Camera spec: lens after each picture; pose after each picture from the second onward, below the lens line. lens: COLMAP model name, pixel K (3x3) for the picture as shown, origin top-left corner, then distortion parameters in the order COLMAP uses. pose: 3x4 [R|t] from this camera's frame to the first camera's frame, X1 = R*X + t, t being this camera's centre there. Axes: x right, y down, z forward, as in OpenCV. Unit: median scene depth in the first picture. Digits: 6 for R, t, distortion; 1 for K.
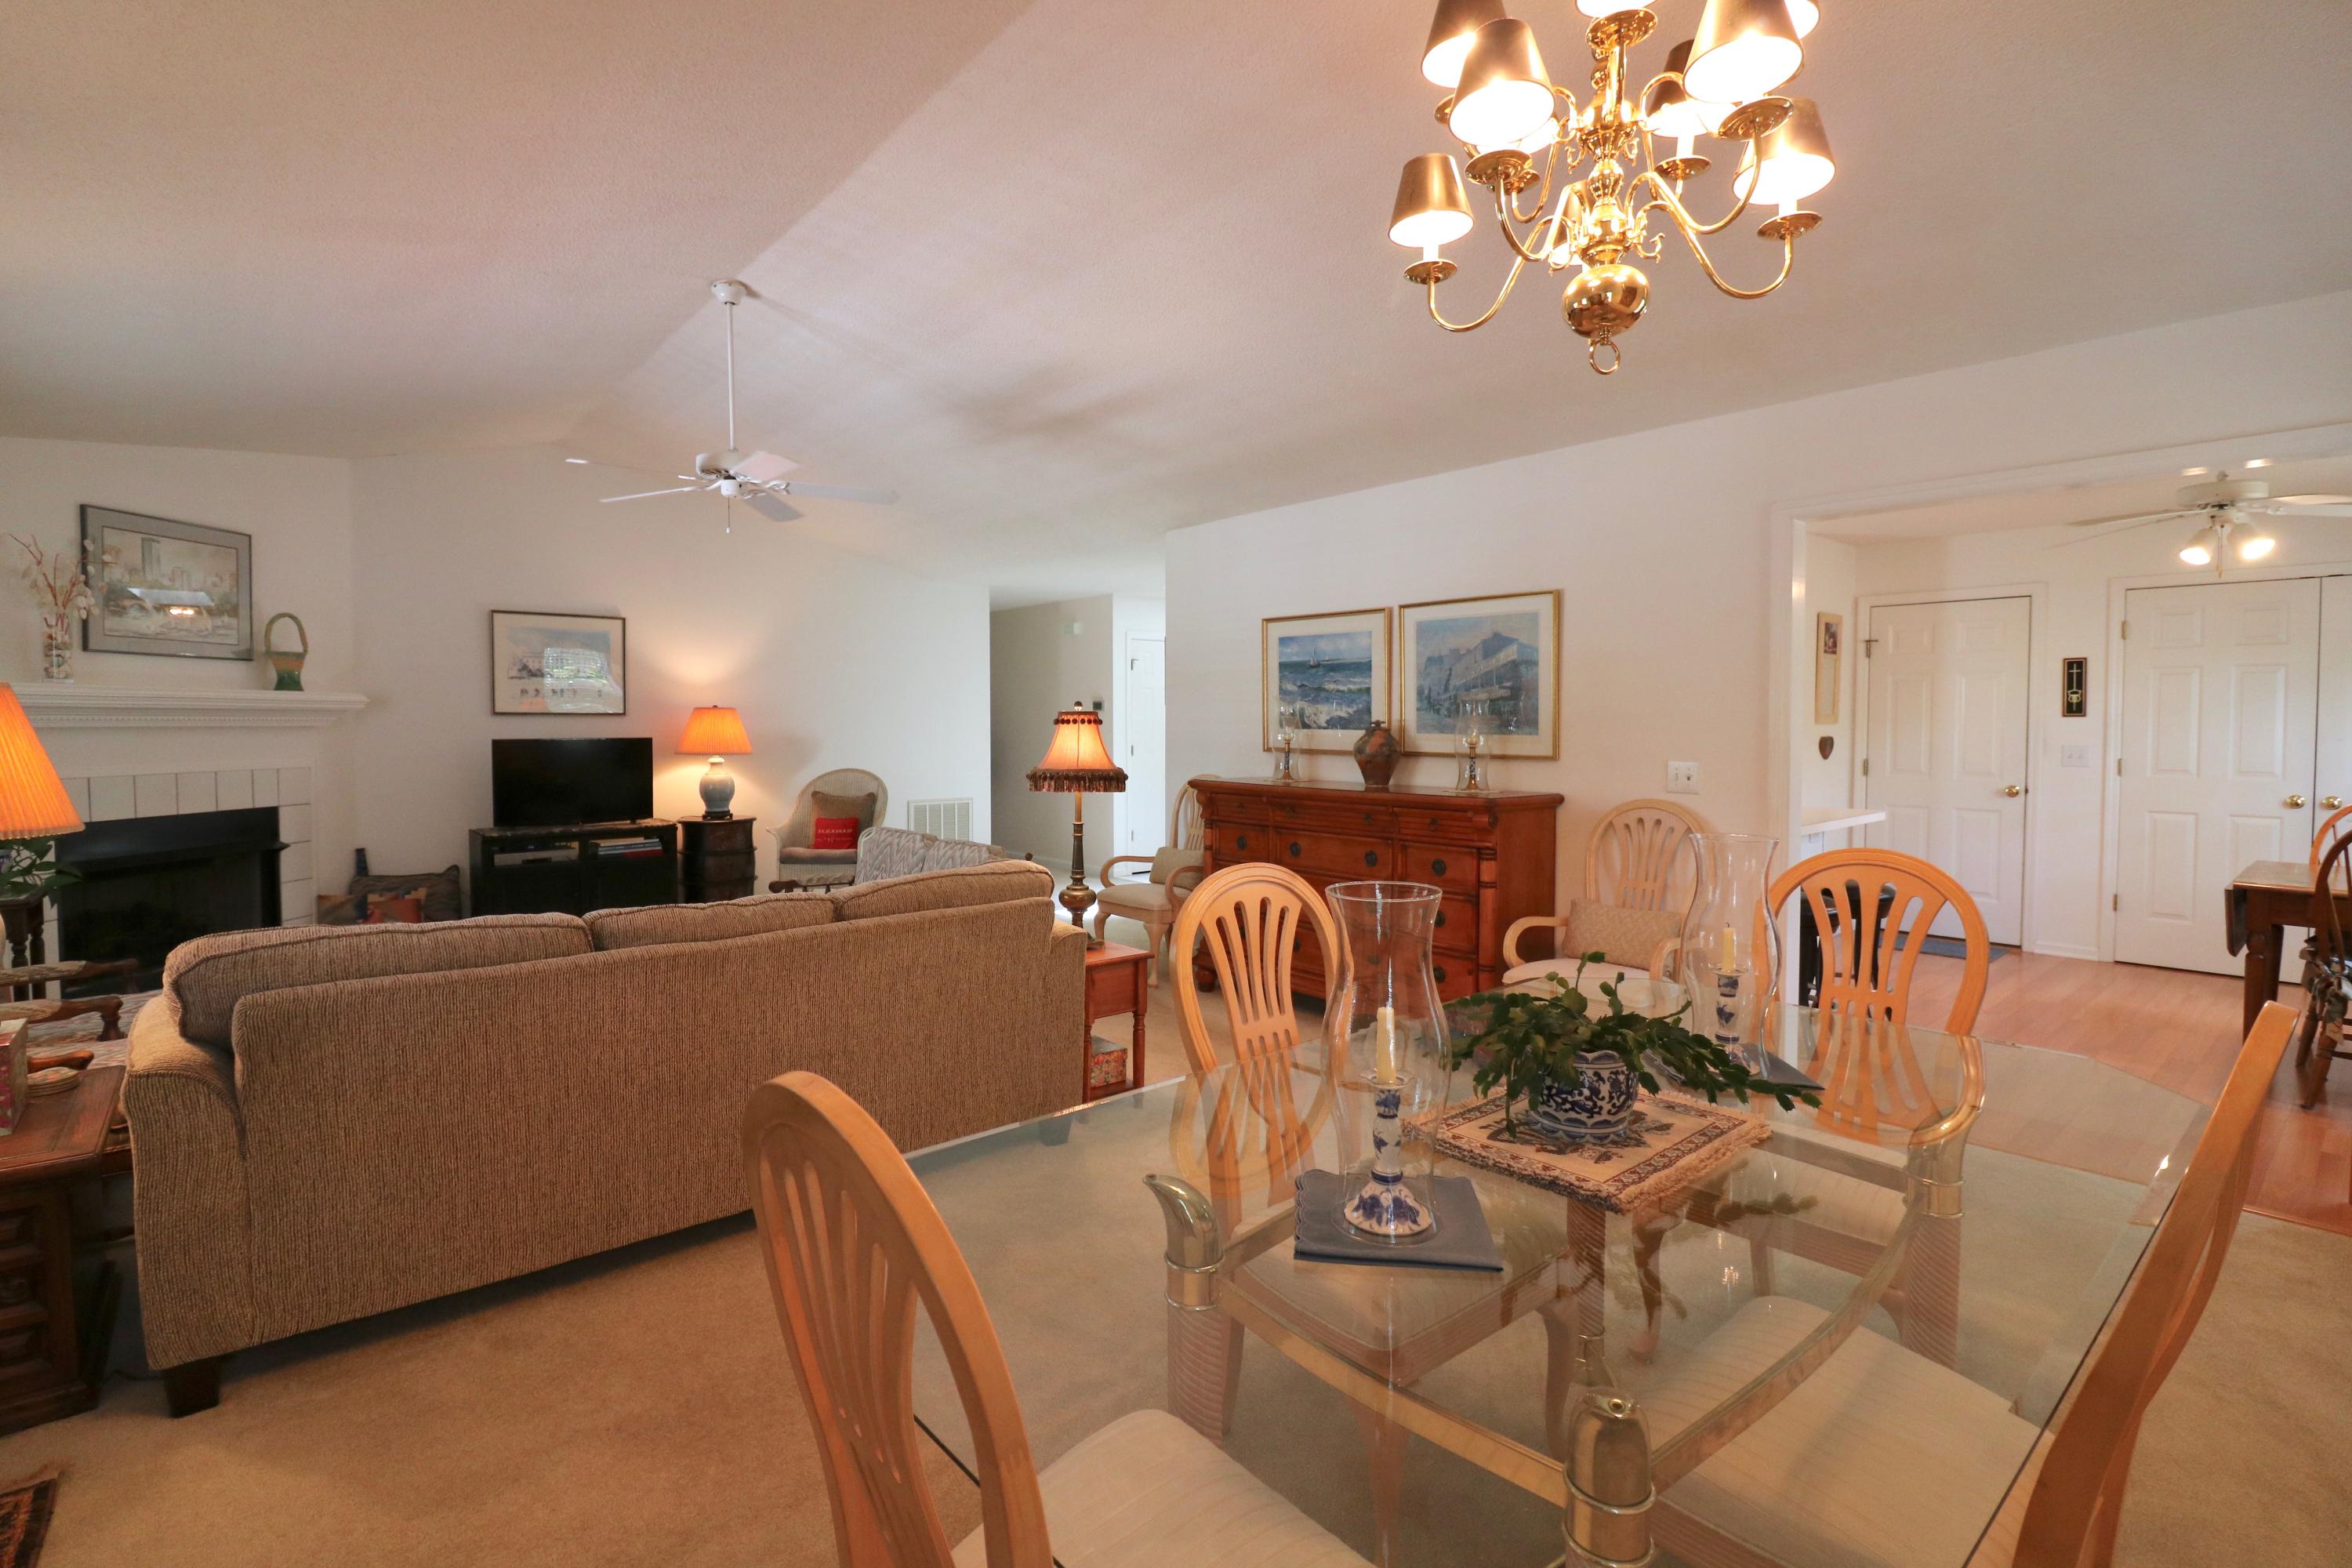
lens RADIAL K [[1087.3, 0, 1155.5], [0, 1087.3, 761.1], [0, 0, 1]] dist [0.002099, -0.012946]
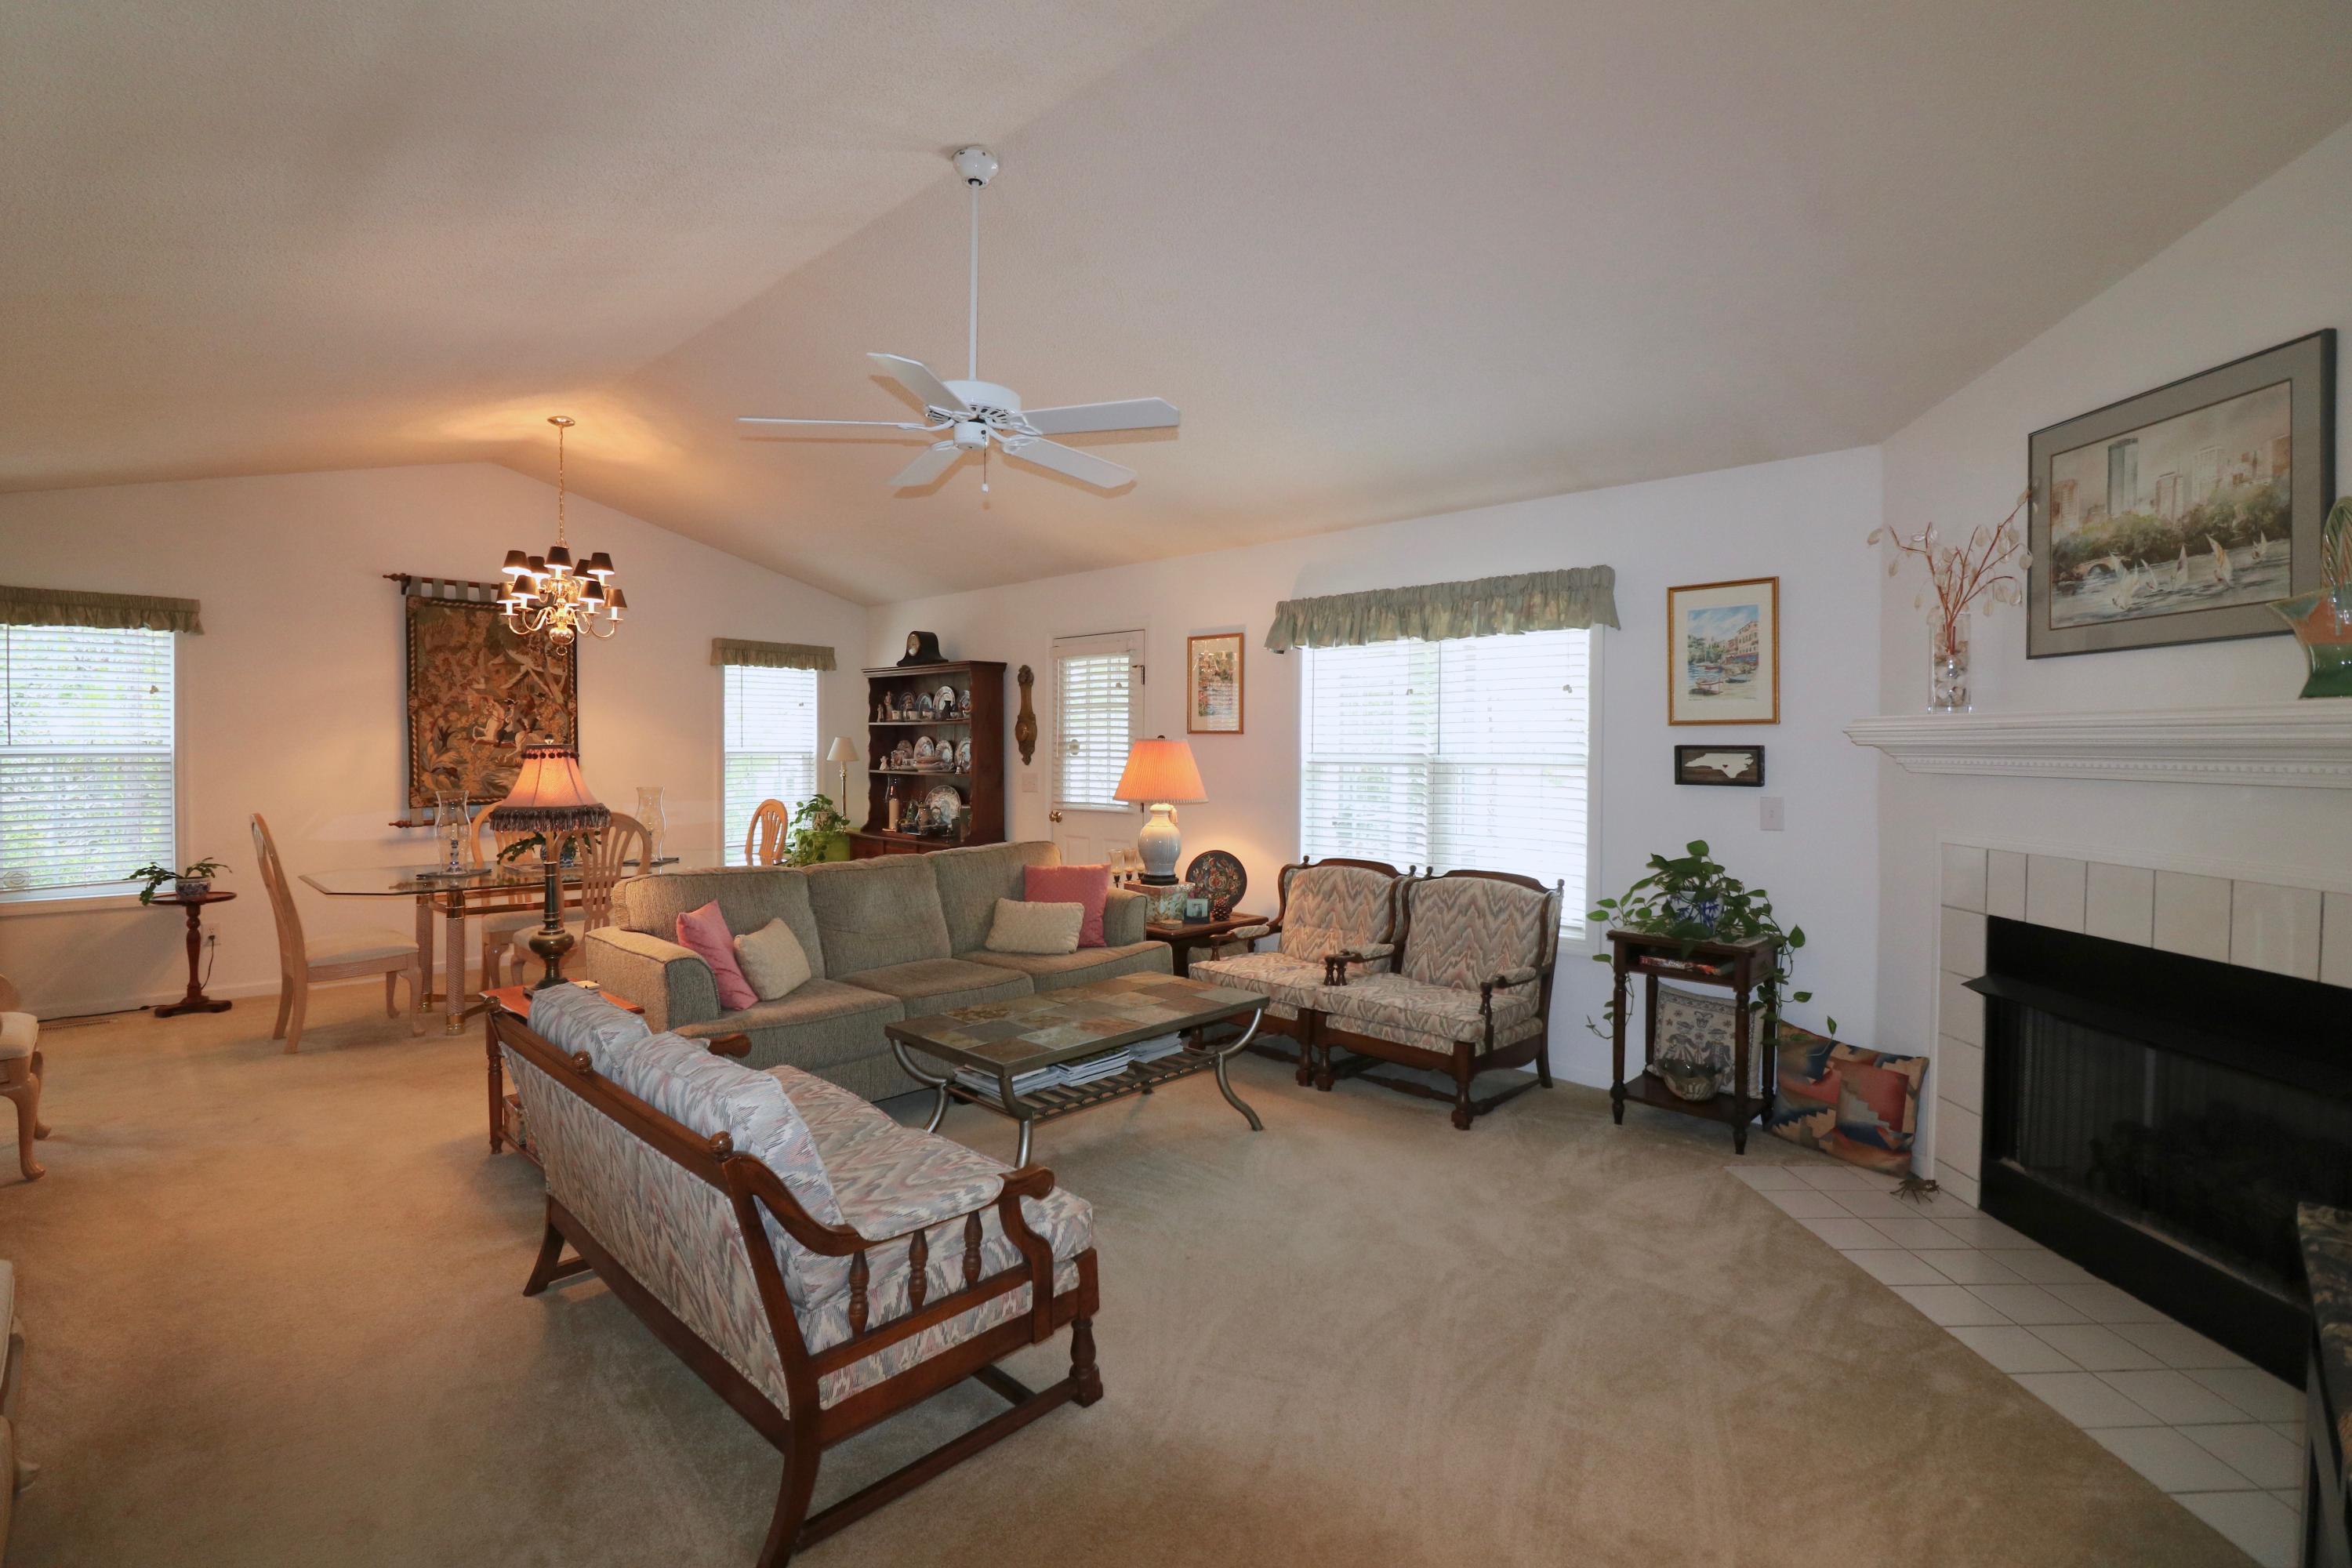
lens RADIAL K [[1087.3, 0, 1155.5], [0, 1087.3, 761.1], [0, 0, 1]] dist [0.002099, -0.012946]
pose [[-0.993701, -0.006168, -0.111897, -0.378153], [-0.011641, 0.998764, 0.048324, -0.062862], [0.111461, 0.049323, -0.992544, 1.498695]]
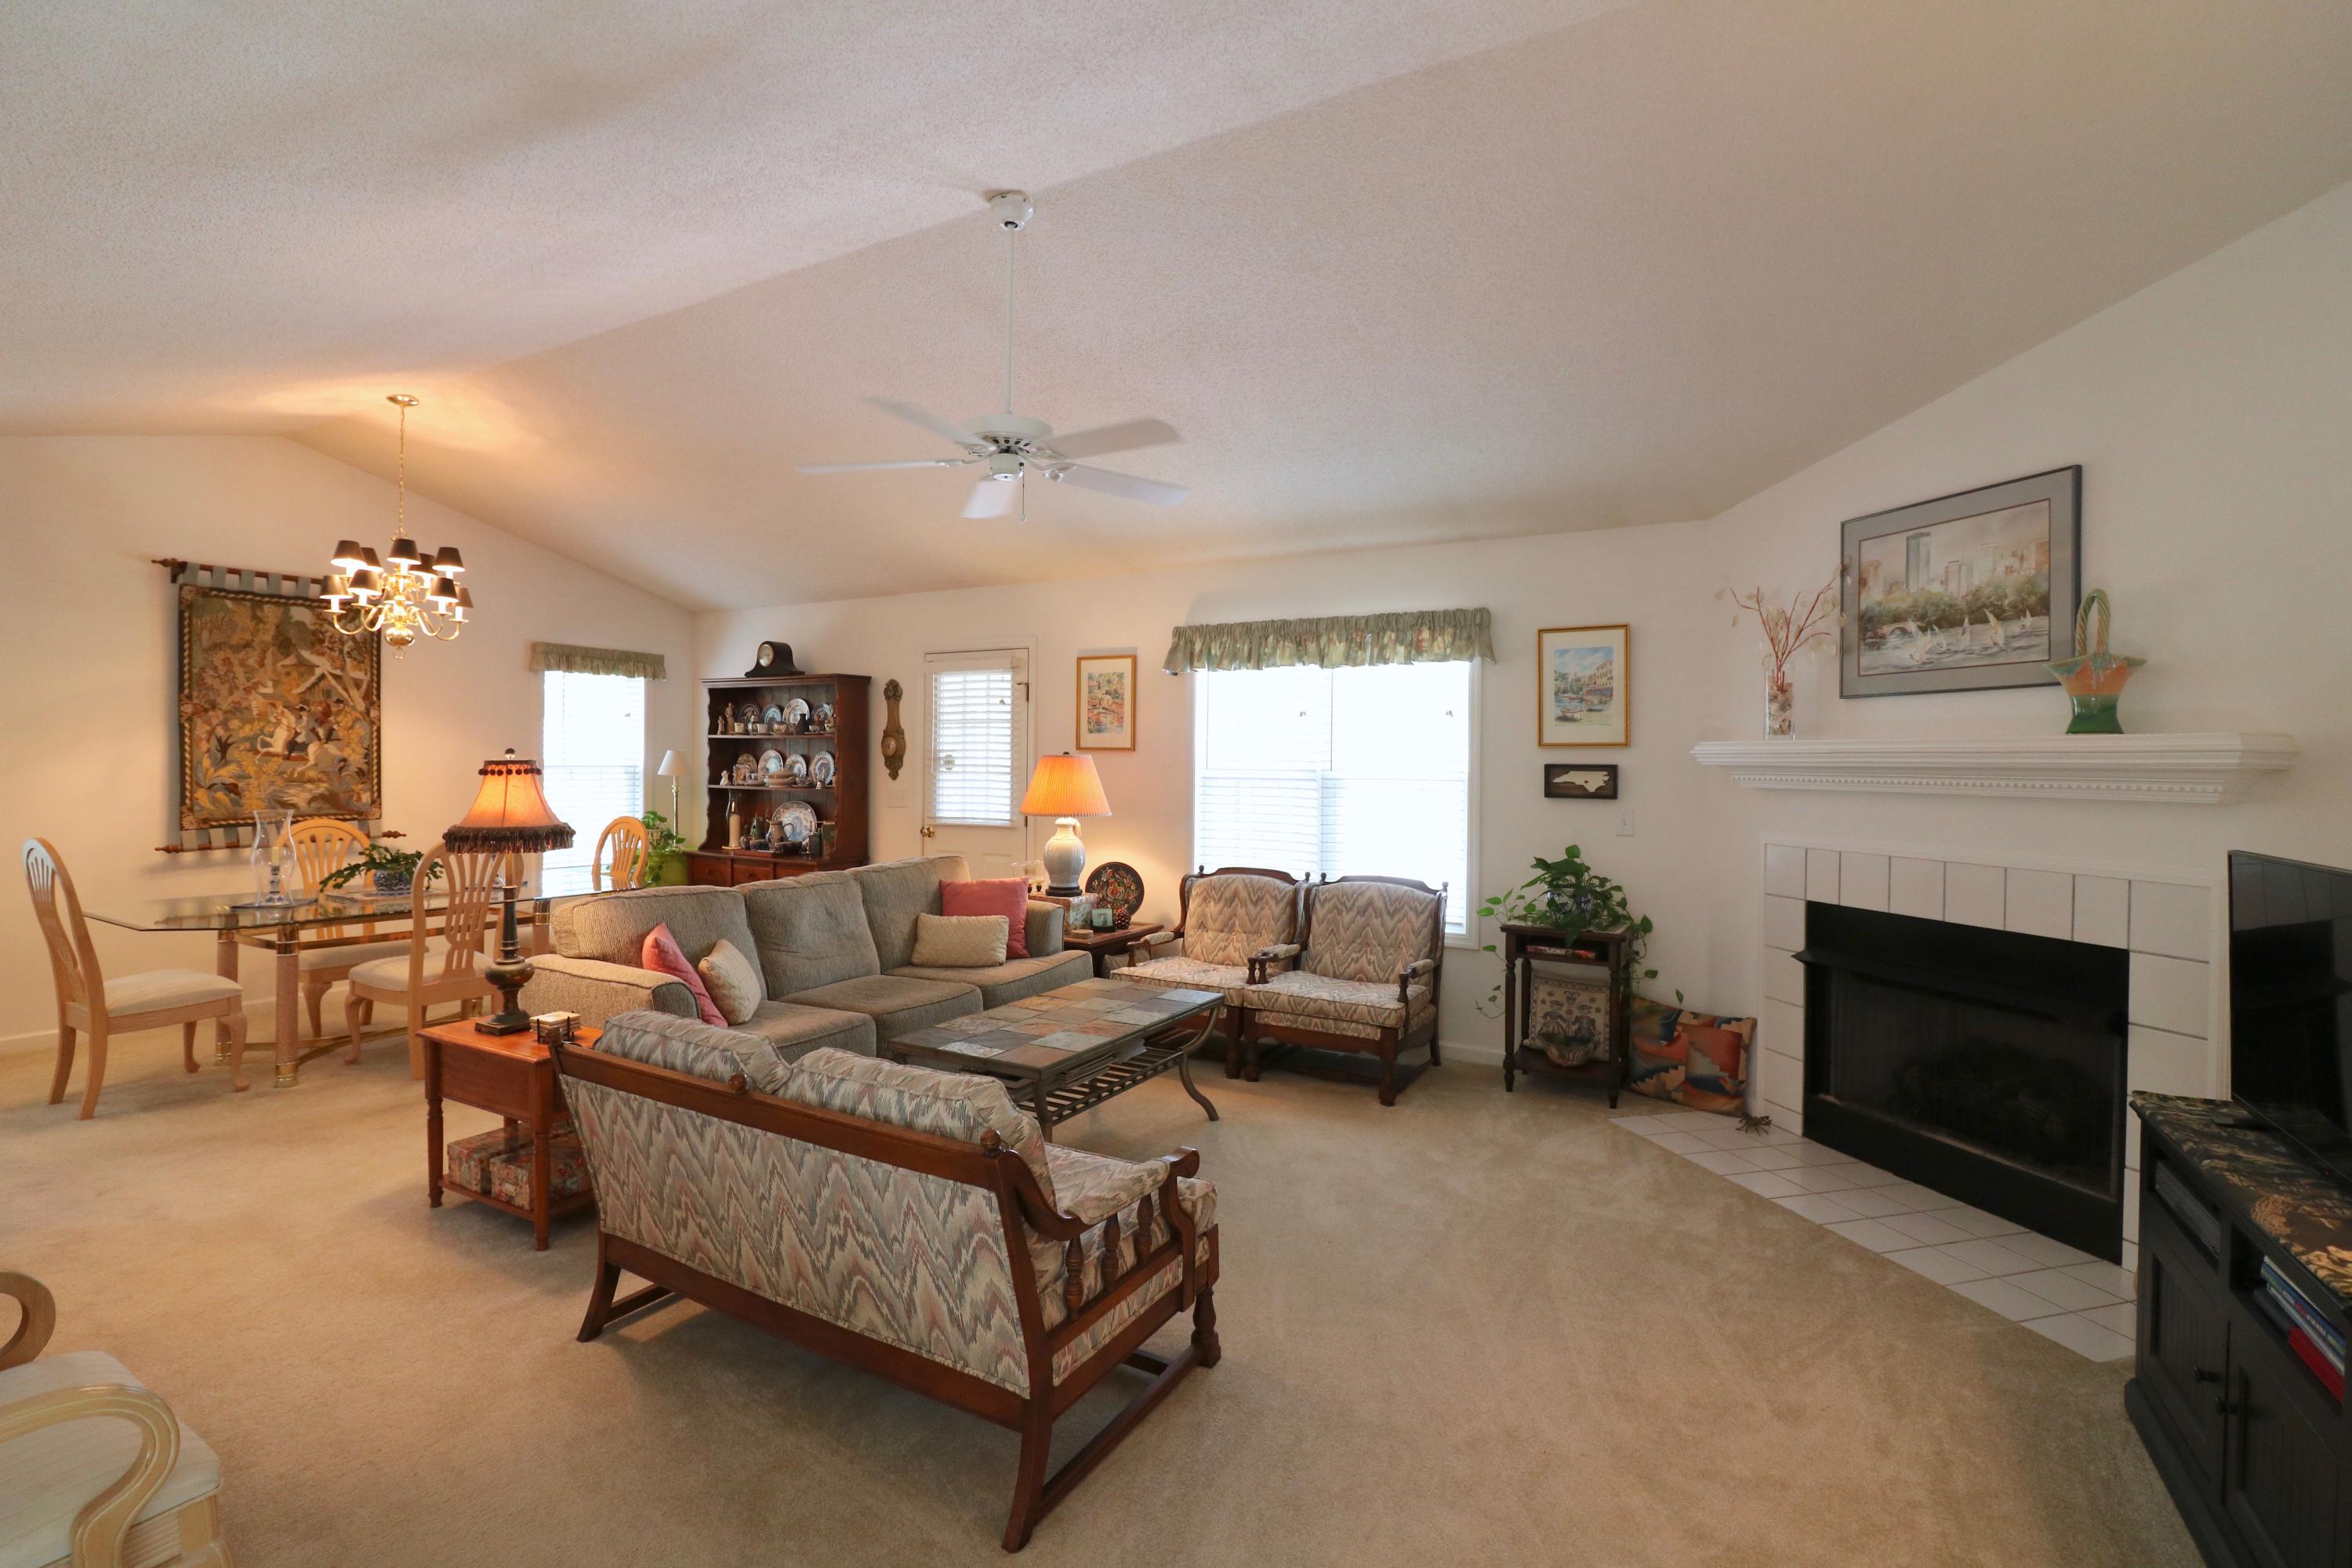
lens RADIAL K [[1087.3, 0, 1155.5], [0, 1087.3, 761.1], [0, 0, 1]] dist [0.002099, -0.012946]
pose [[-0.936664, -0.011474, -0.350040, -0.200335], [-0.024102, 0.999205, 0.031742, -0.064378], [0.349398, 0.038168, -0.936197, 1.505288]]
